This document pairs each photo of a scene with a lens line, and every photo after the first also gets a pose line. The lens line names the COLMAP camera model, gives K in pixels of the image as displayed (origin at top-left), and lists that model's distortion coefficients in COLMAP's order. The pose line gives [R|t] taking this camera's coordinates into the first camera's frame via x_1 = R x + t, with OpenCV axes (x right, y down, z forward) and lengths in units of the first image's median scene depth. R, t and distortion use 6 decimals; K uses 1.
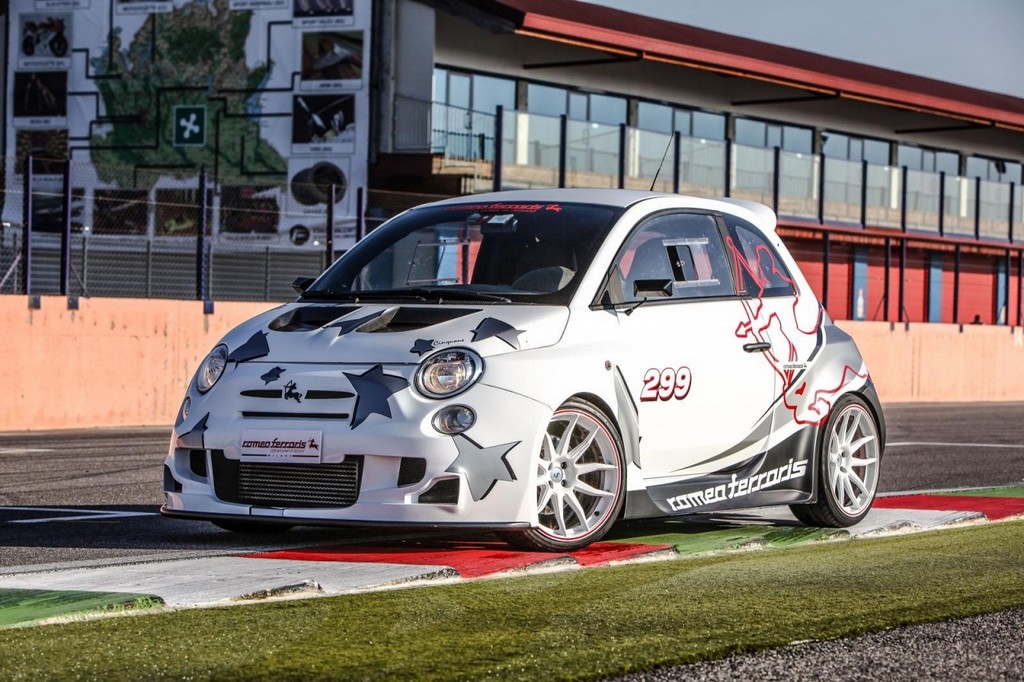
lens RADIAL K [[2954.0, 0, 512.0], [0, 2954.0, 341.0], [0, 0, 1]] dist [-0.103152, 1.089120]
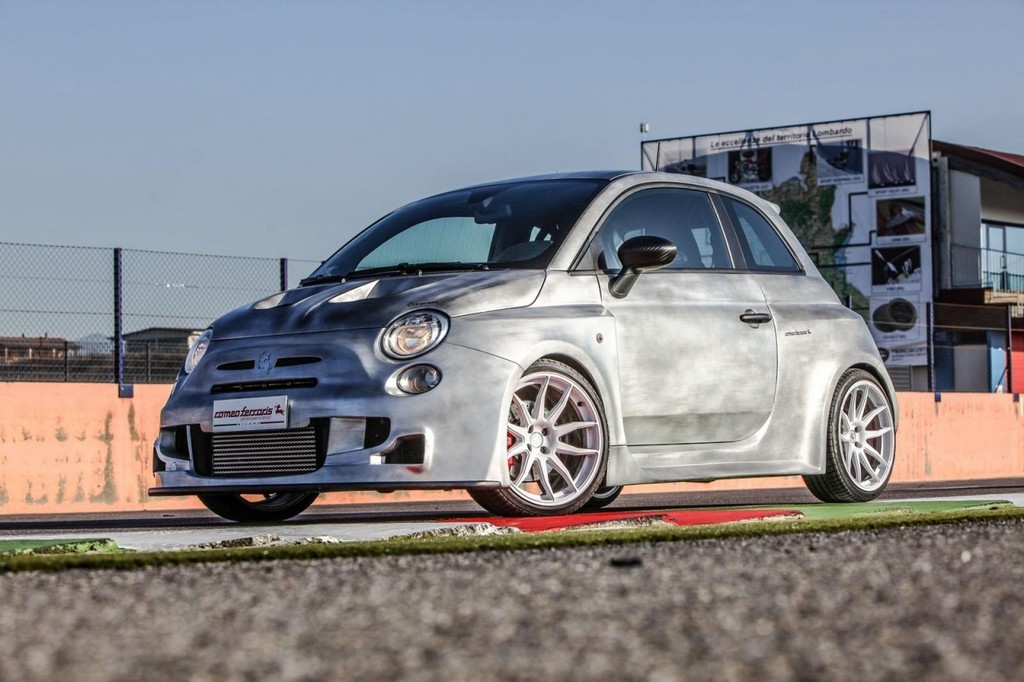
lens RADIAL K [[2454.5, 0, 512.0], [0, 2454.5, 341.0], [0, 0, 1]] dist [-0.216401, 0.542028]
pose [[0.985654, -0.044976, -0.162675, -0.118717], [0.037085, 0.997998, -0.051226, 0.014642], [0.164654, 0.044458, 0.985349, -0.185889]]
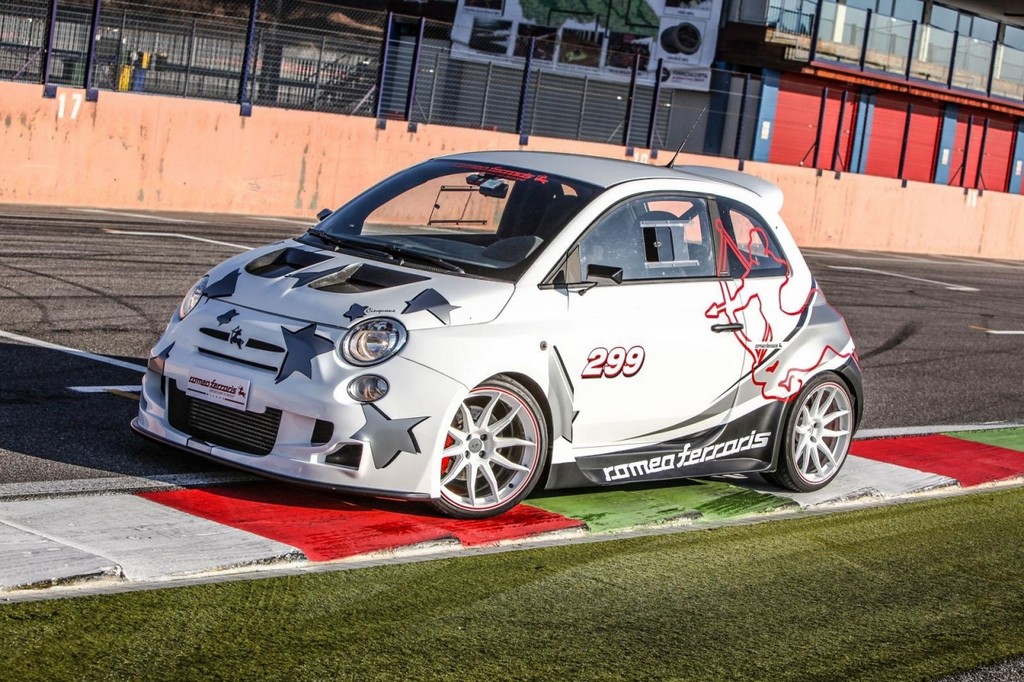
lens RADIAL K [[2107.2, 0, 510.3], [0, 2107.2, 386.1], [0, 0, 1]] dist [-0.314911, 0.278812]
pose [[0.979420, 0.133655, -0.151236, 0.047101], [-0.114295, 0.984878, 0.130199, -0.025478], [0.166351, -0.110234, 0.979886, 0.092056]]
